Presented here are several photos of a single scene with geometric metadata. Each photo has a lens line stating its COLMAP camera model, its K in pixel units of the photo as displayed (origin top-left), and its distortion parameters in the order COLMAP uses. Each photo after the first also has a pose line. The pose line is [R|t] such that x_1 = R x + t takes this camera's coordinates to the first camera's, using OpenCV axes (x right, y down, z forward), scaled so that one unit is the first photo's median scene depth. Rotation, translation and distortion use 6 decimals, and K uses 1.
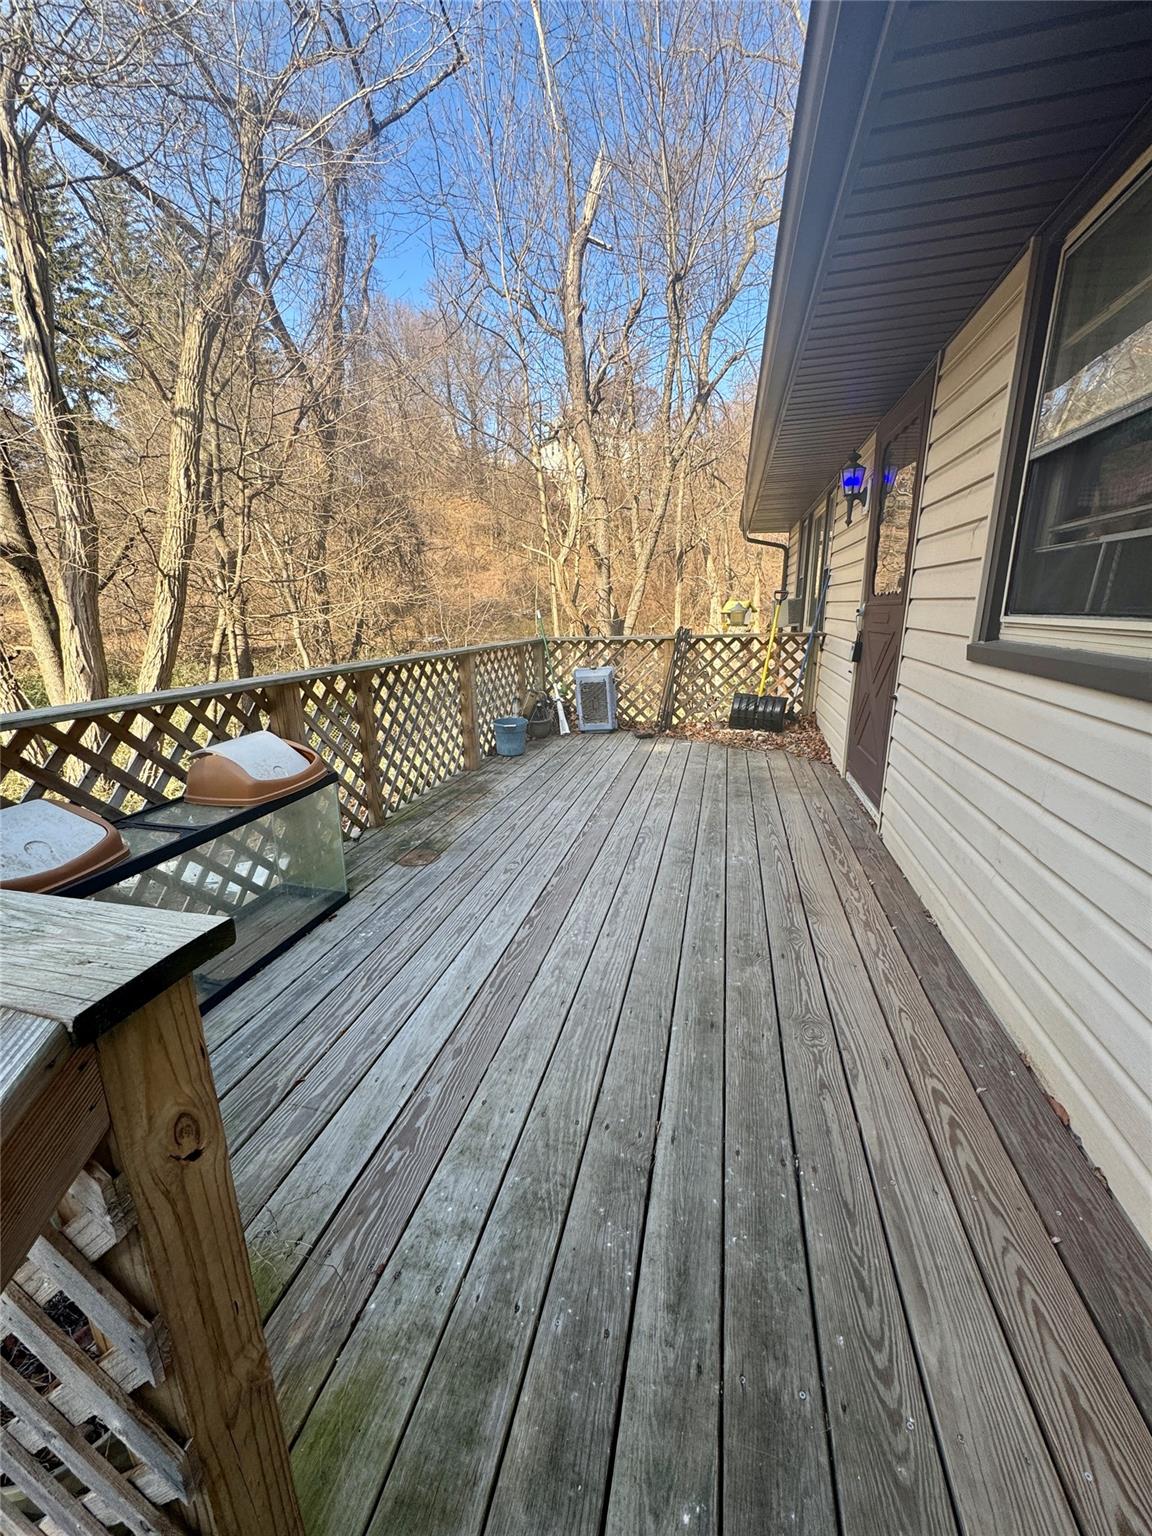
lens RADIAL K [[616.4, 0, 573.4], [0, 616.4, 771.9], [0, 0, 1]] dist [-0.003252, 0.000144]
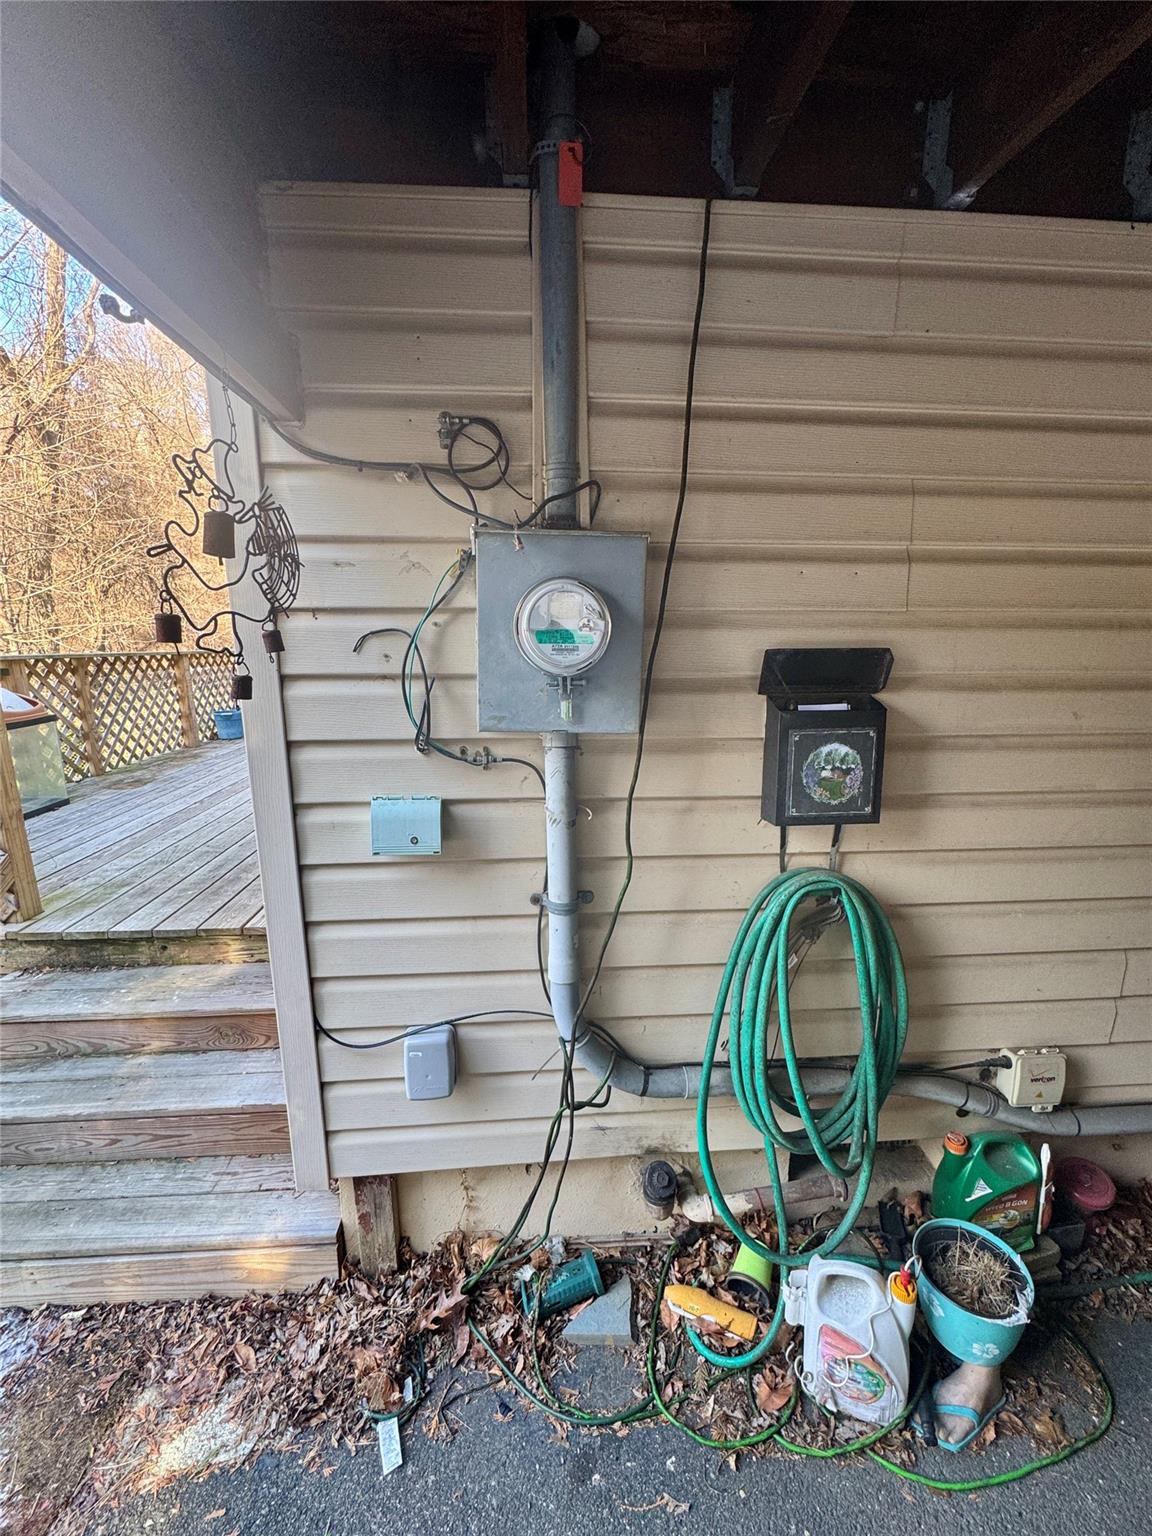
lens RADIAL K [[616.4, 0, 572.2], [0, 616.4, 766.6], [0, 0, 1]] dist [-0.003252, 0.000144]
pose [[0.949798, -0.052653, 0.308402, 0.253724], [0.070739, 0.996351, -0.047751, 0.207041], [-0.304762, 0.067170, 0.950057, -0.594352]]
